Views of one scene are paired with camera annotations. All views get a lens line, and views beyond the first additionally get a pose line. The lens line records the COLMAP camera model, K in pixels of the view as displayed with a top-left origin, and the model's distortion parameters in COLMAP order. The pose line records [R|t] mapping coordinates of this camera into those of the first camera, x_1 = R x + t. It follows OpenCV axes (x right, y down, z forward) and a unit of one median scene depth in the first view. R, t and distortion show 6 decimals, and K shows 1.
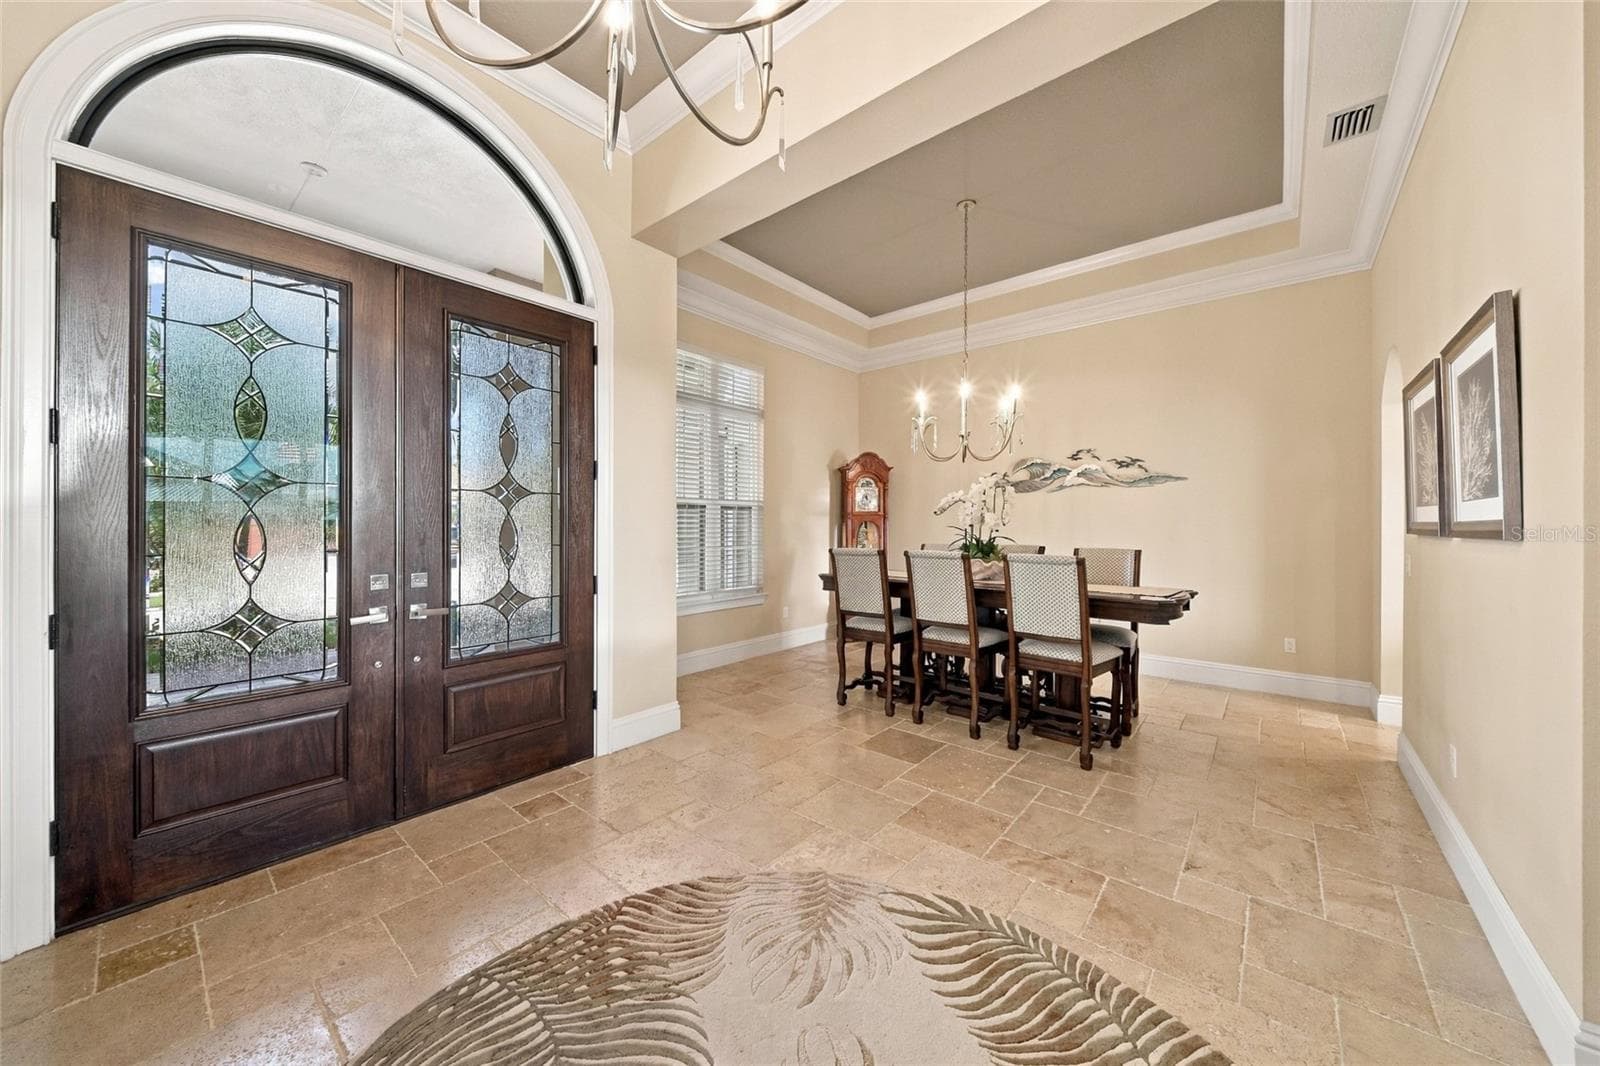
lens RADIAL K [[570.3, 0, 807.7], [0, 570.3, 521.2], [0, 0, 1]] dist [0.000912, -0.000117]
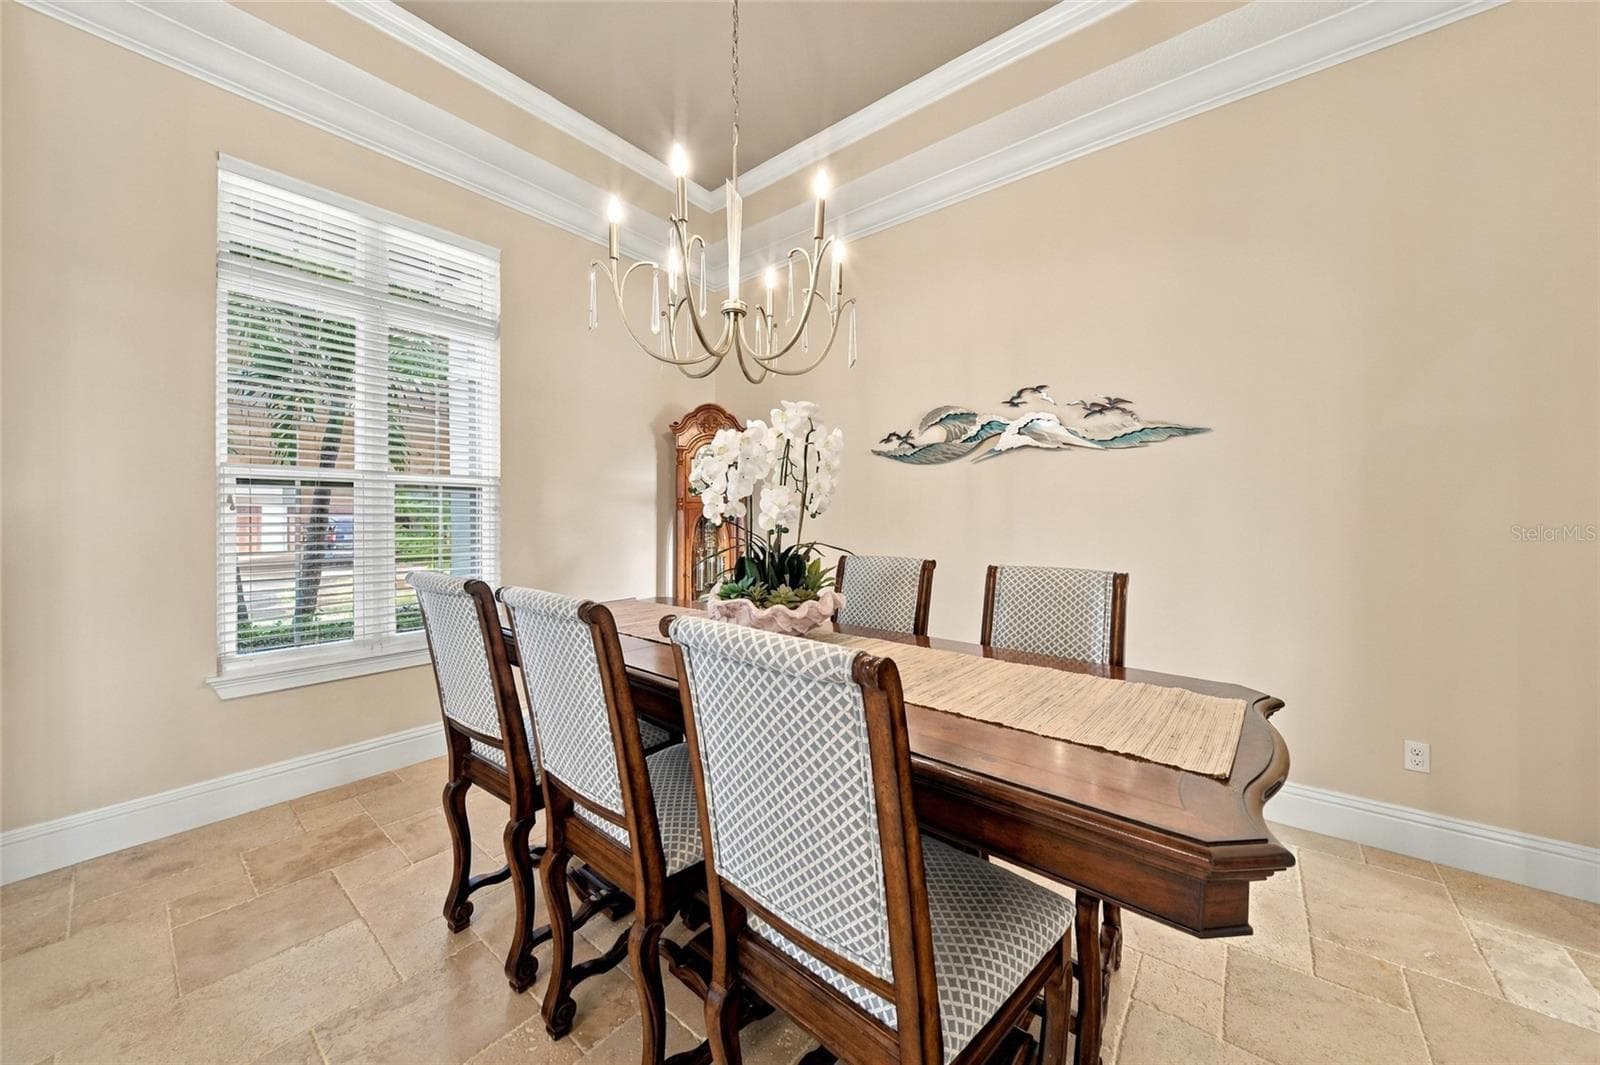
lens RADIAL K [[570.3, 0, 807.7], [0, 570.3, 520.7], [0, 0, 1]] dist [0.000912, -0.000117]
pose [[0.999616, -0.004064, 0.027416, 0.237503], [0.003554, 0.999820, 0.018627, -0.000985], [-0.027486, -0.018522, 0.999451, 0.414629]]
